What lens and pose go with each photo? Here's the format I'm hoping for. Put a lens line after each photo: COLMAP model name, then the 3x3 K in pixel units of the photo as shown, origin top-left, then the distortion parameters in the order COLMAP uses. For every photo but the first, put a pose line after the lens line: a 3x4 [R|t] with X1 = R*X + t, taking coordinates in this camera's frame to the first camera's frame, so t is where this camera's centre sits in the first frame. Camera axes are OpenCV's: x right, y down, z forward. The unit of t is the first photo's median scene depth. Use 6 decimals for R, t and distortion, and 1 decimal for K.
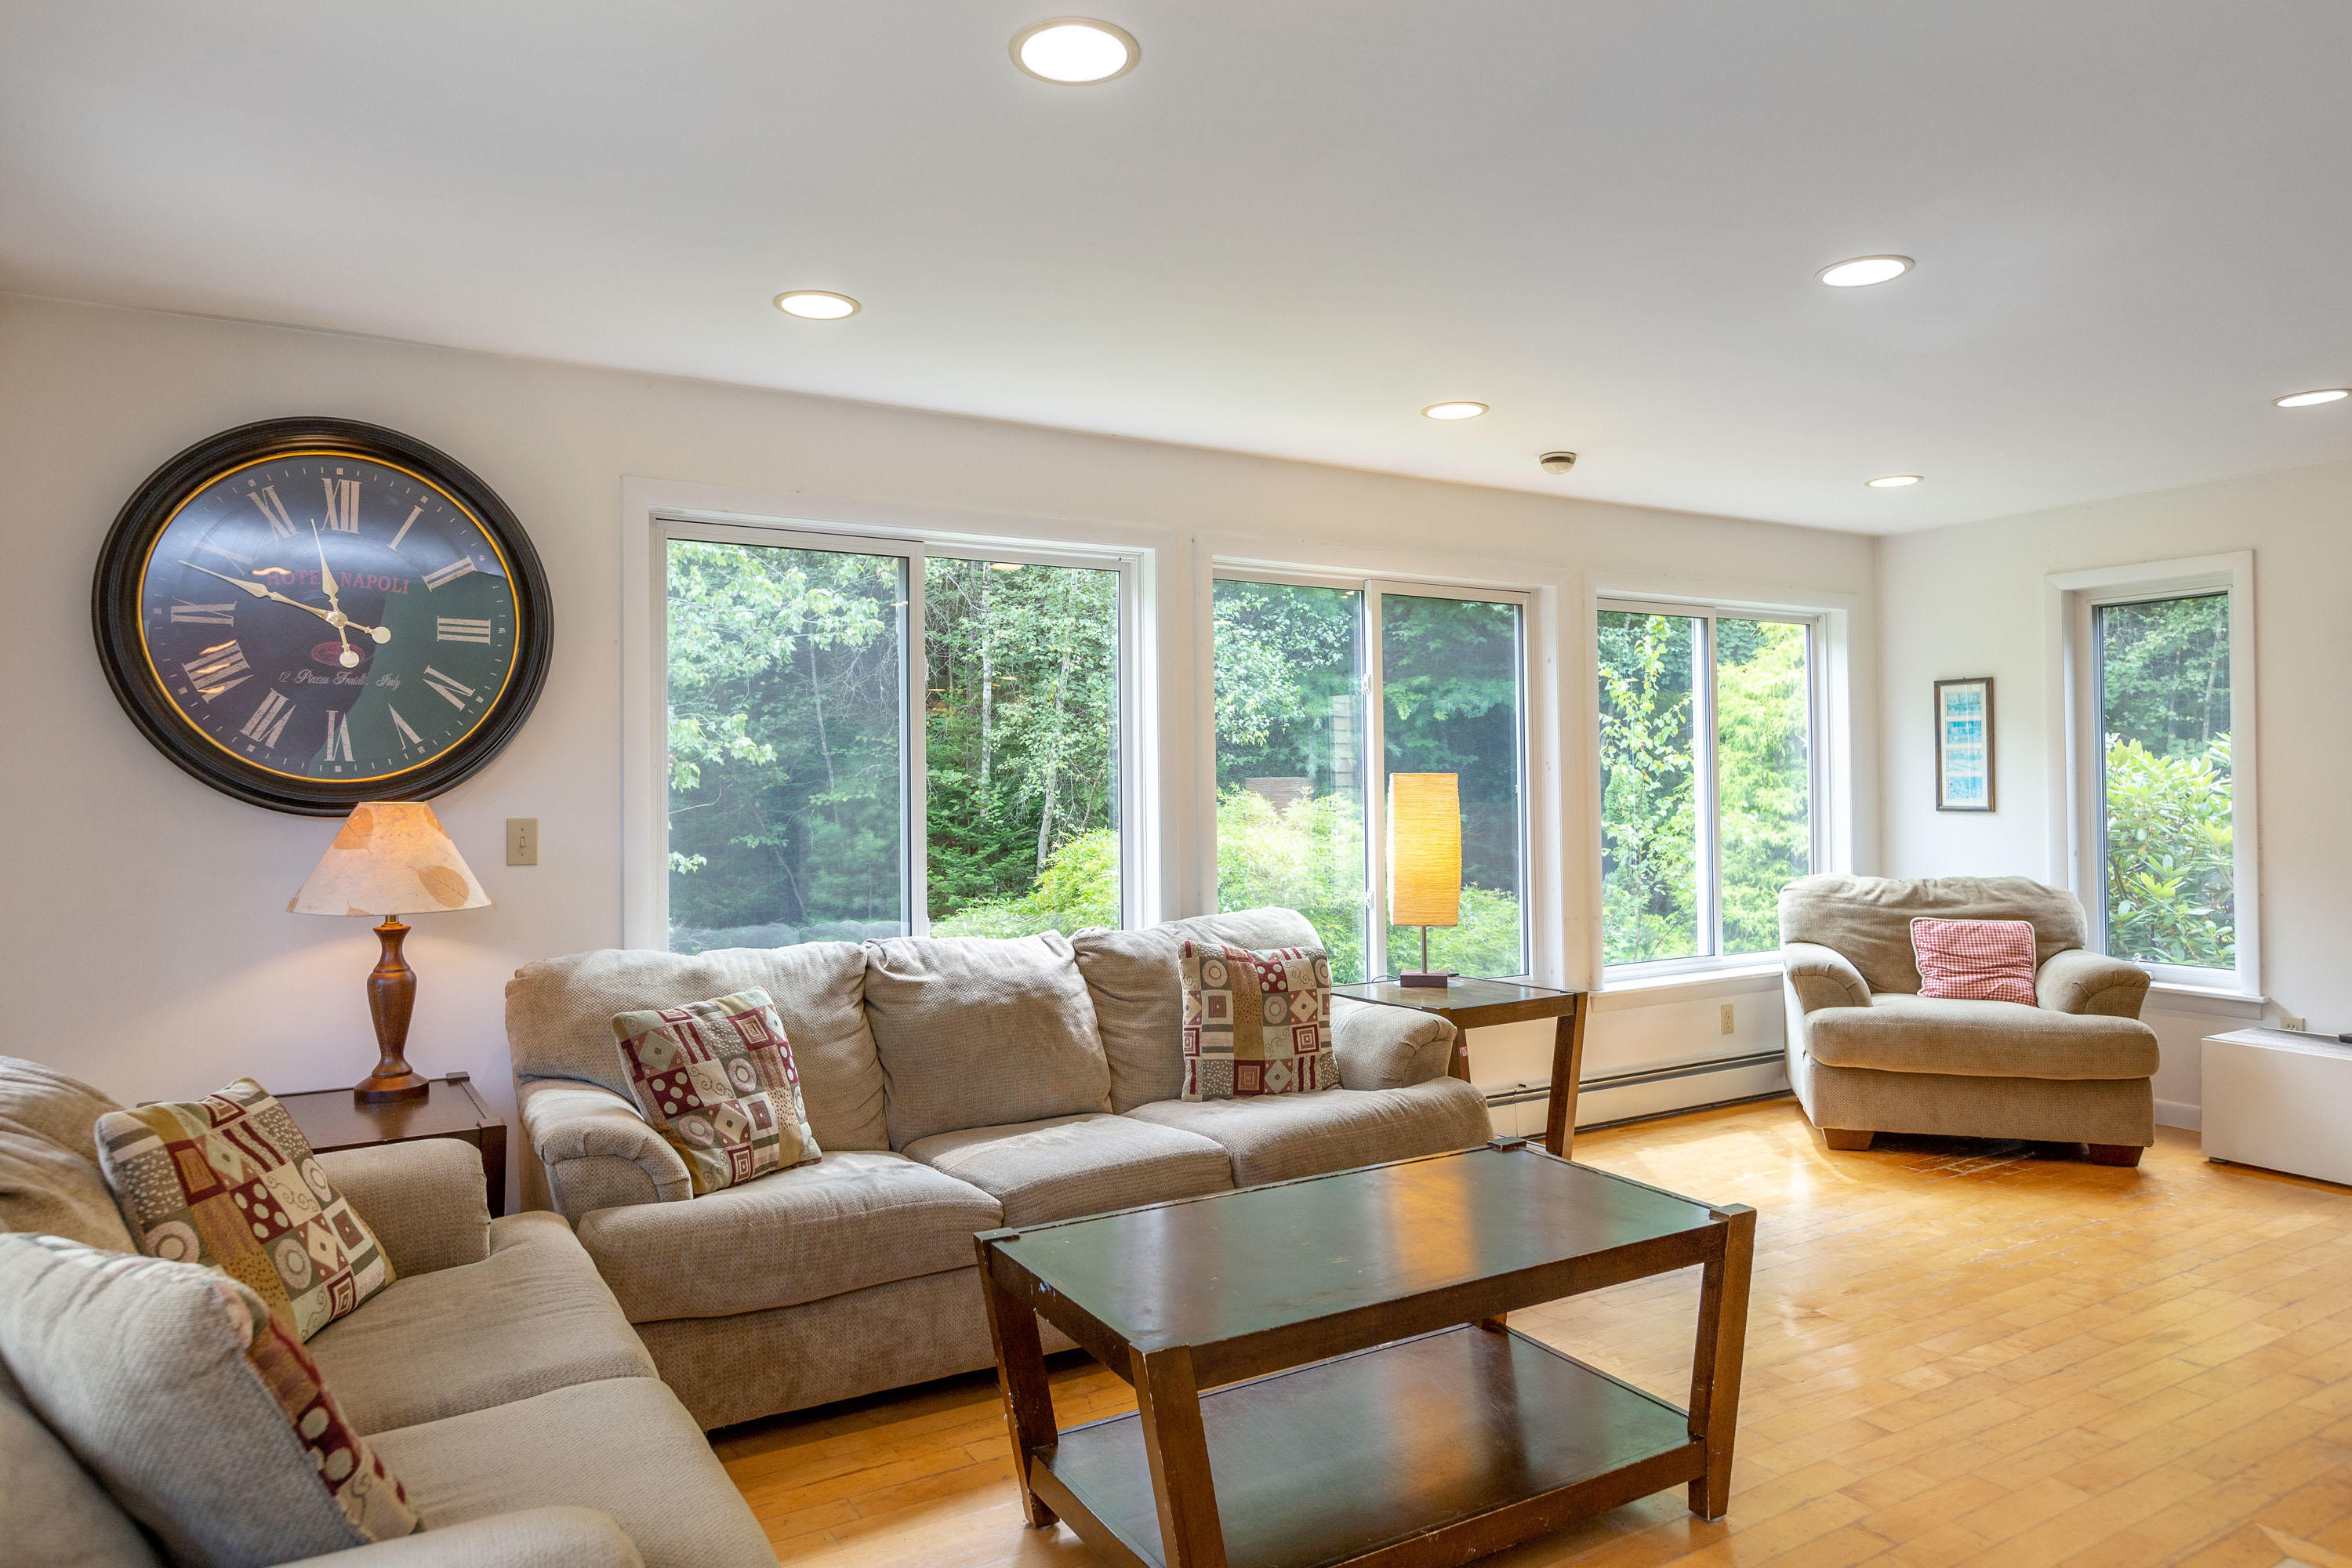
lens RADIAL K [[1419.0, 0, 1169.8], [0, 1419.0, 780.2], [0, 0, 1]] dist [-0.000929, -0.000874]
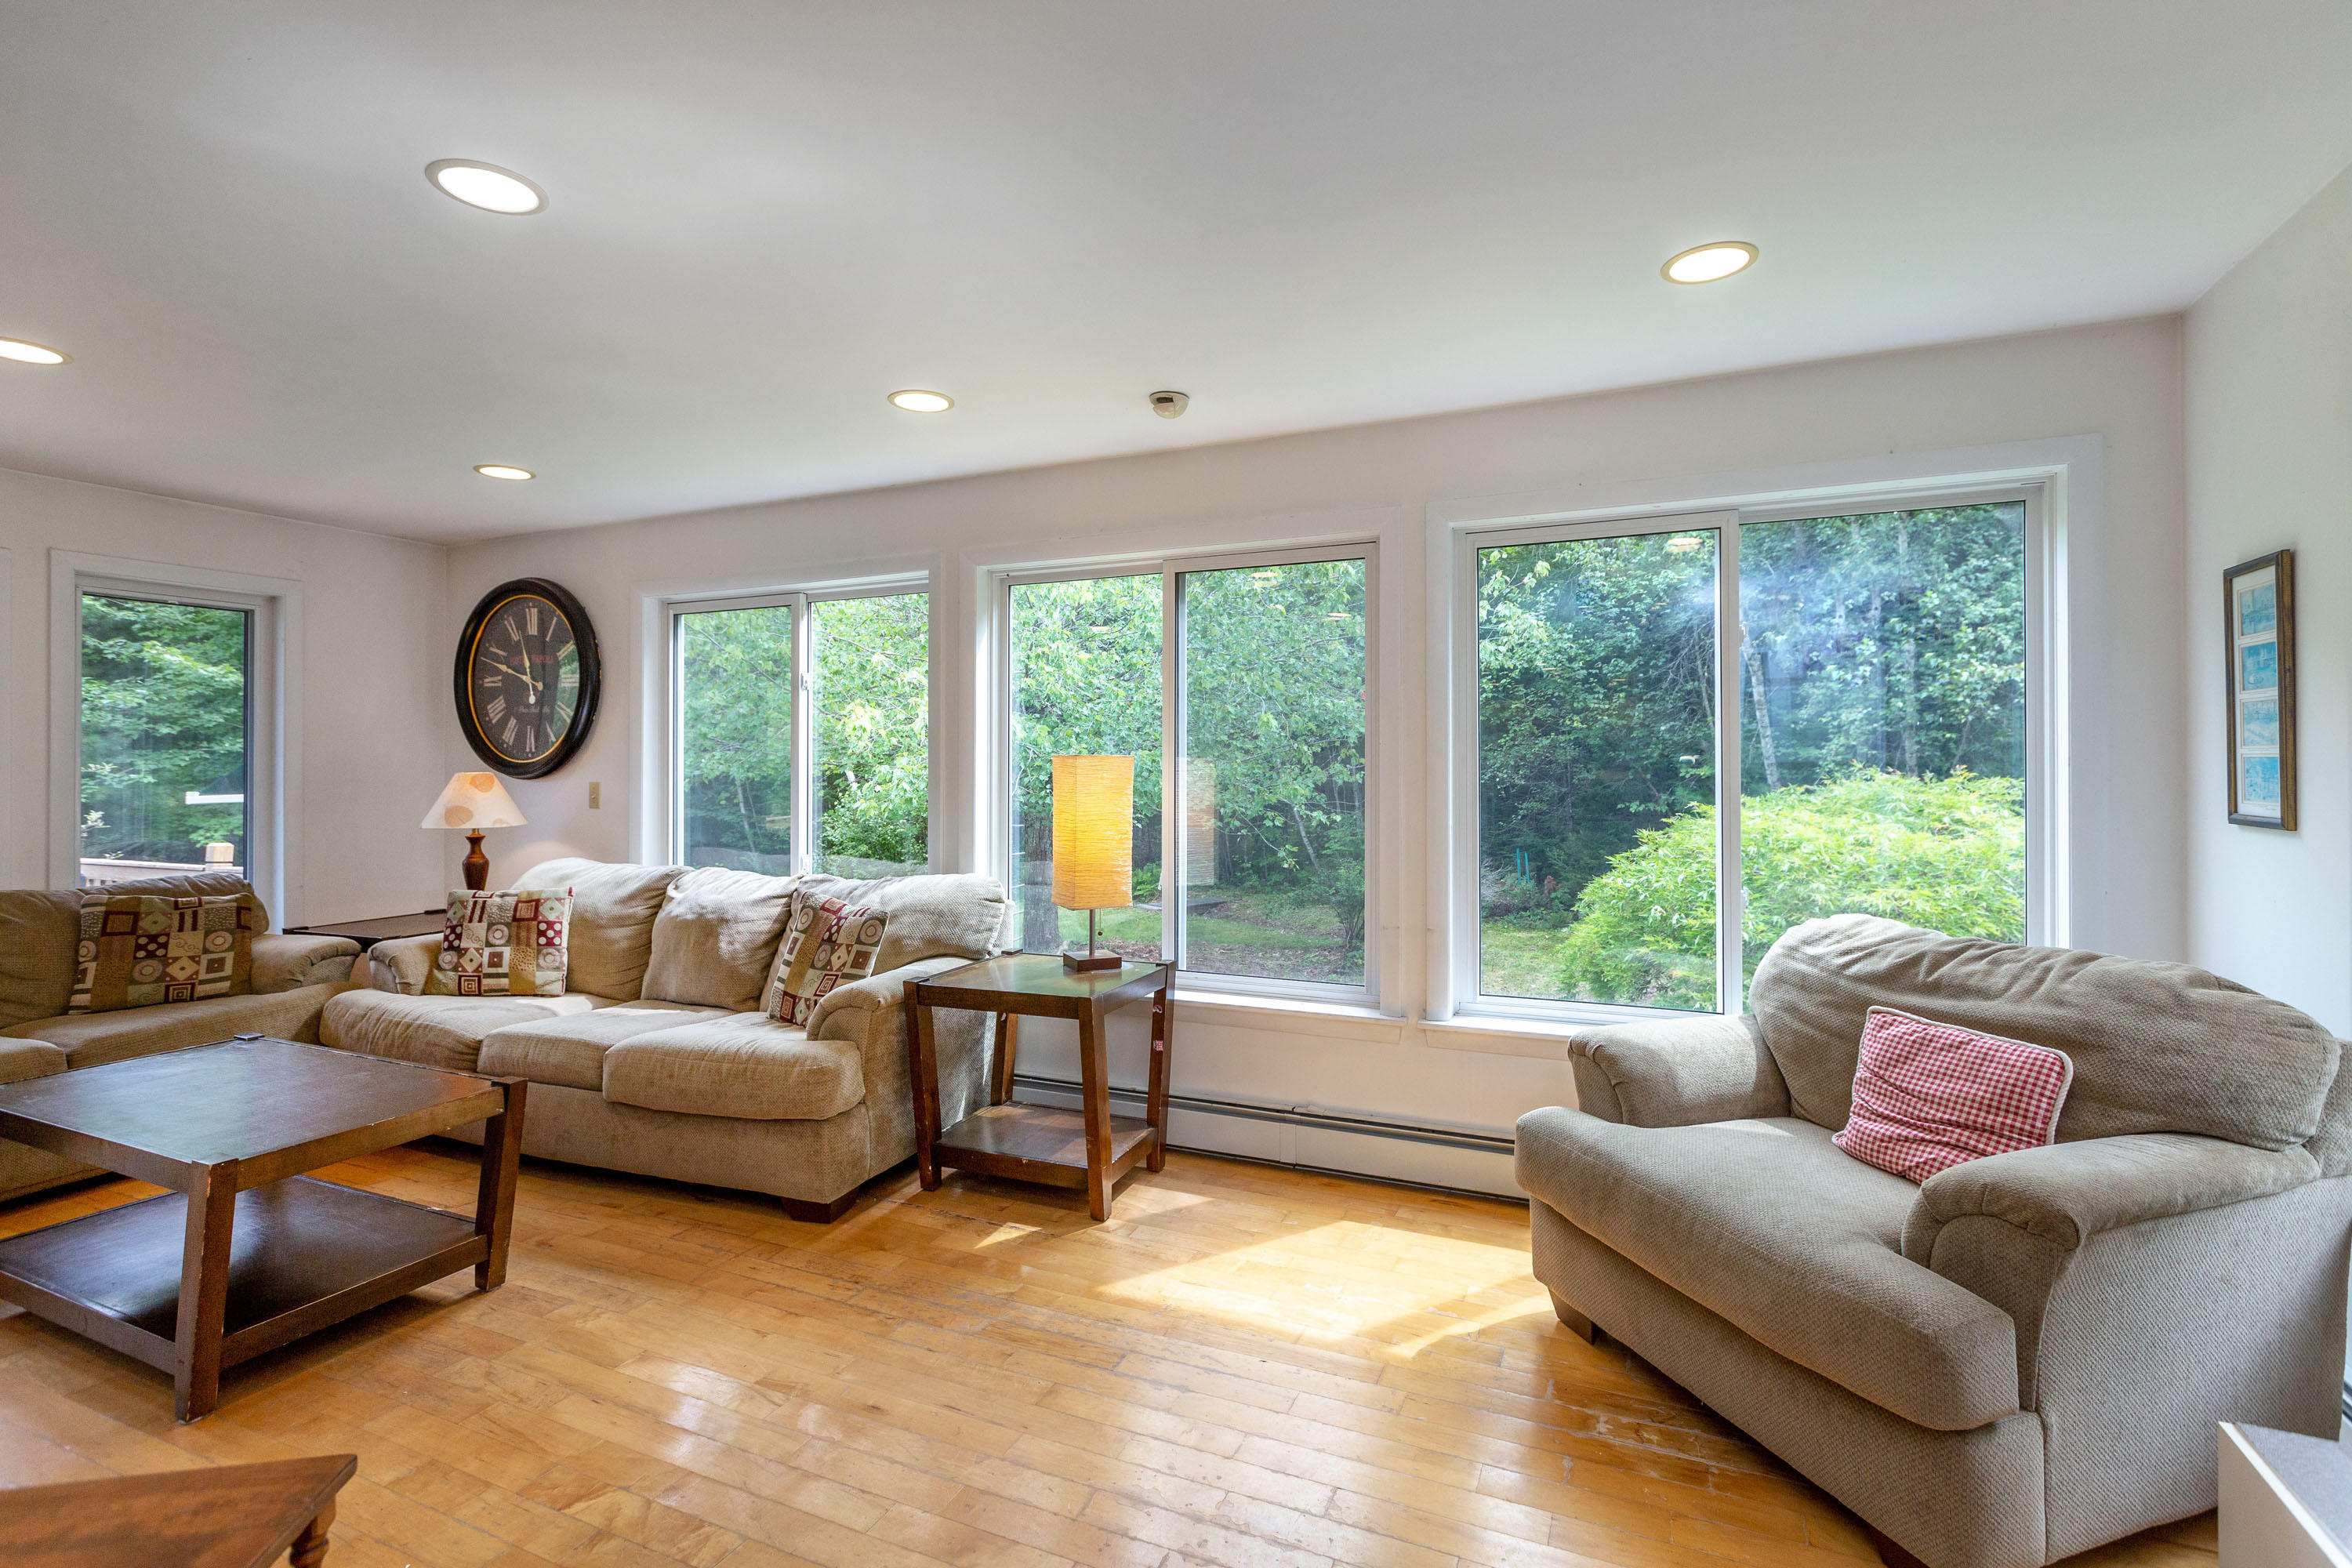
lens RADIAL K [[1080.0, 0, 1174.1], [0, 1080.0, 771.8], [0, 0, 1]] dist [0.011835, 0.000749]
pose [[0.587185, 0.009638, -0.809396, 1.013296], [0.000122, 0.999928, 0.011995, -0.002961], [0.809453, -0.007142, 0.587141, 0.736351]]
